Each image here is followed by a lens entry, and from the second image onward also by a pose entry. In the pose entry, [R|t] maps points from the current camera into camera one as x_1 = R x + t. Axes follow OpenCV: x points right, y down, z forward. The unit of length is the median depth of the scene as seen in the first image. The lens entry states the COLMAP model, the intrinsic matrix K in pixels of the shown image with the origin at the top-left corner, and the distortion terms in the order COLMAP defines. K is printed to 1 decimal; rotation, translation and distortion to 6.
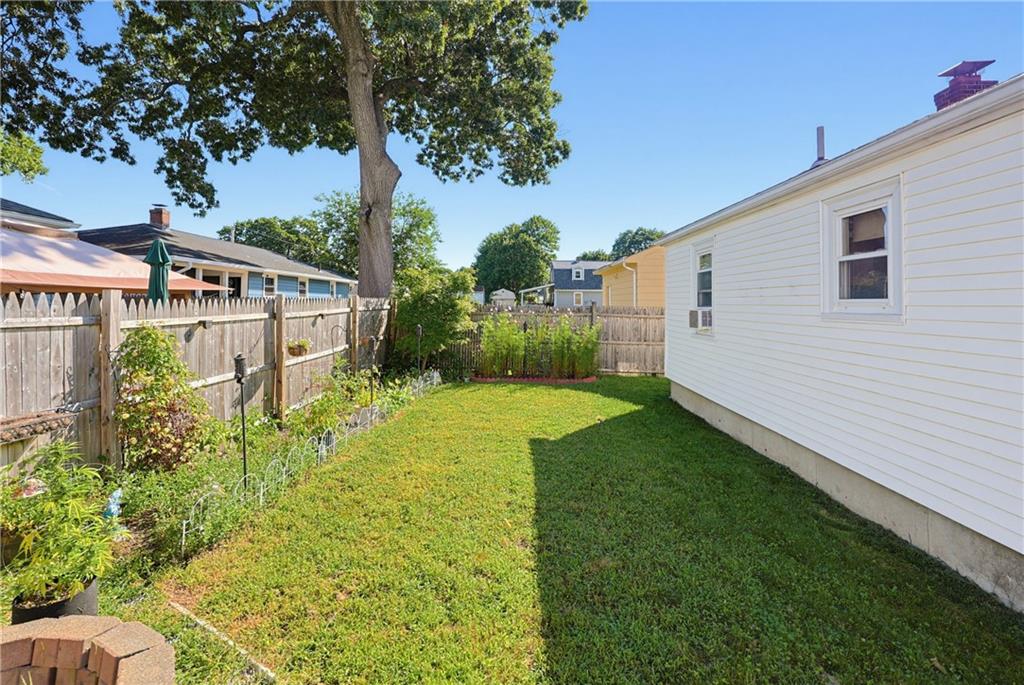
lens RADIAL K [[460.1, 0, 510.3], [0, 460.1, 291.2], [0, 0, 1]] dist [-0.000837, 0.000003]
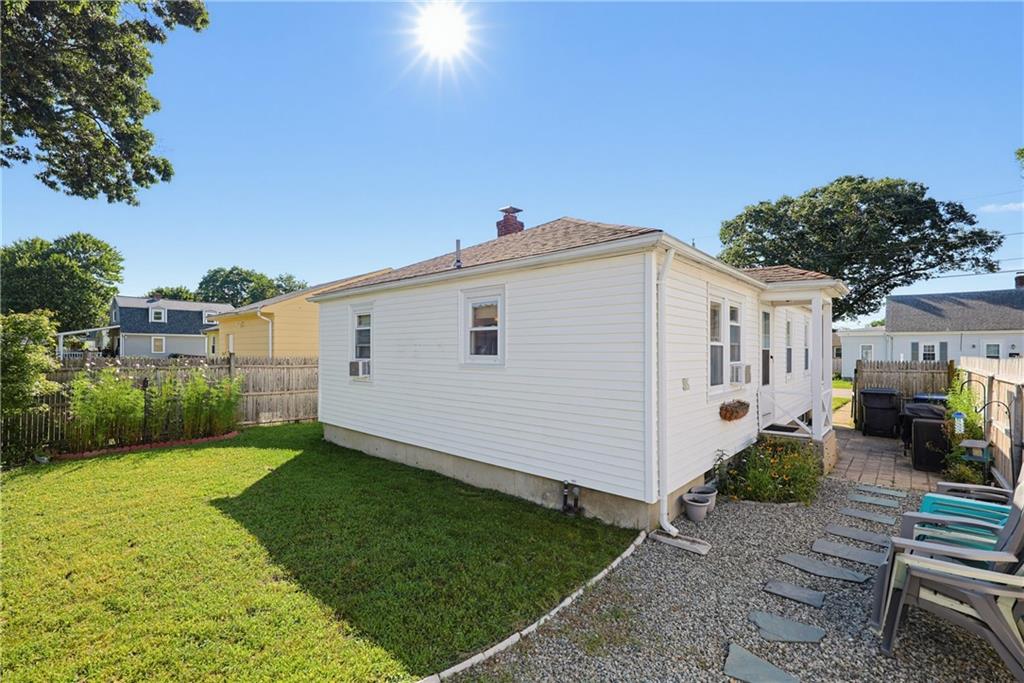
lens RADIAL K [[441.2, 0, 517.0], [0, 441.2, 348.8], [0, 0, 1]] dist [-0.000262, -0.000002]
pose [[0.656673, -0.003348, 0.754168, -0.085047], [-0.017349, 0.999658, 0.019544, -0.009631], [-0.753976, -0.025918, 0.656391, -0.029568]]
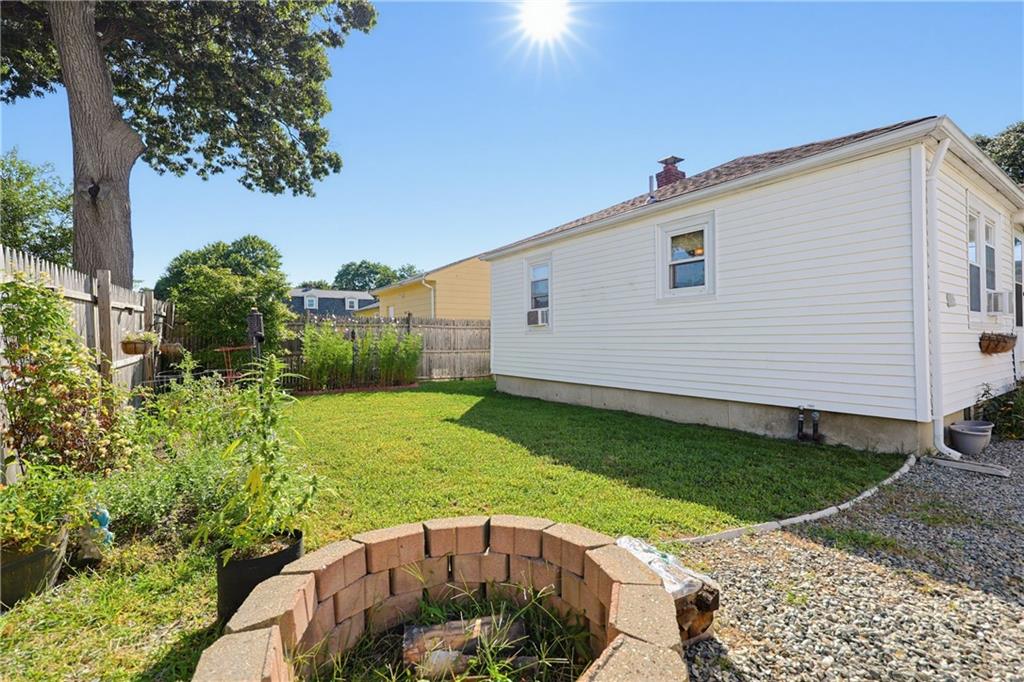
lens RADIAL K [[455.4, 0, 516.8], [0, 455.4, 335.4], [0, 0, 1]] dist [0.000565, -0.000269]
pose [[0.813136, -0.009323, 0.581999, -0.160927], [-0.001392, 0.999838, 0.017960, 0.039402], [-0.582072, -0.015414, 0.812991, 0.013113]]
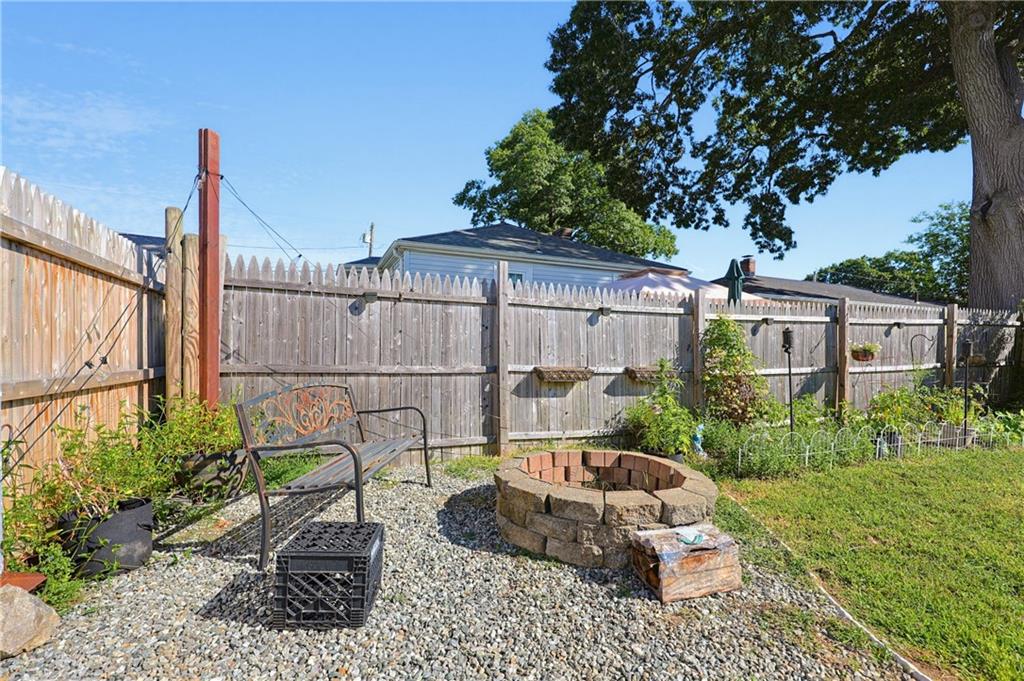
lens RADIAL K [[440.3, 0, 519.9], [0, 440.3, 352.7], [0, 0, 1]] dist [-0.001036, 0.000550]
pose [[0.420153, 0.010857, -0.907389, 0.028335], [0.014905, 0.999711, 0.018863, 0.039534], [0.907331, -0.021450, 0.419869, -0.013224]]
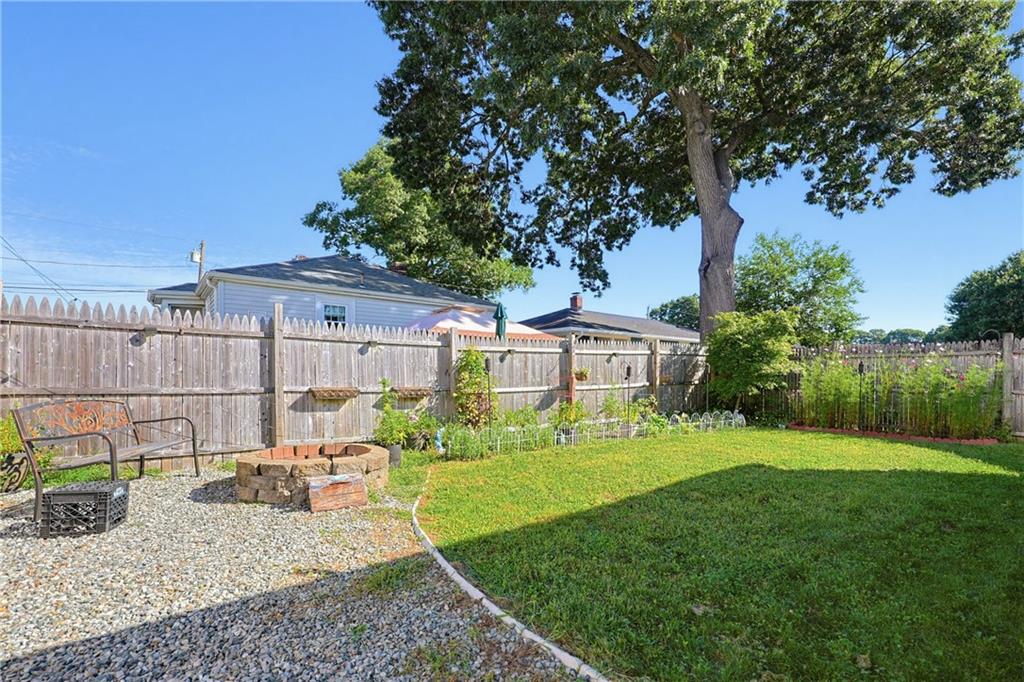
lens RADIAL K [[449.9, 0, 507.9], [0, 449.9, 381.8], [0, 0, 1]] dist [-0.000043, 0.000028]
pose [[0.633189, 0.004942, -0.773981, 0.165350], [0.022244, 0.999450, 0.024579, 0.044227], [0.773677, -0.032780, 0.632731, 0.008961]]
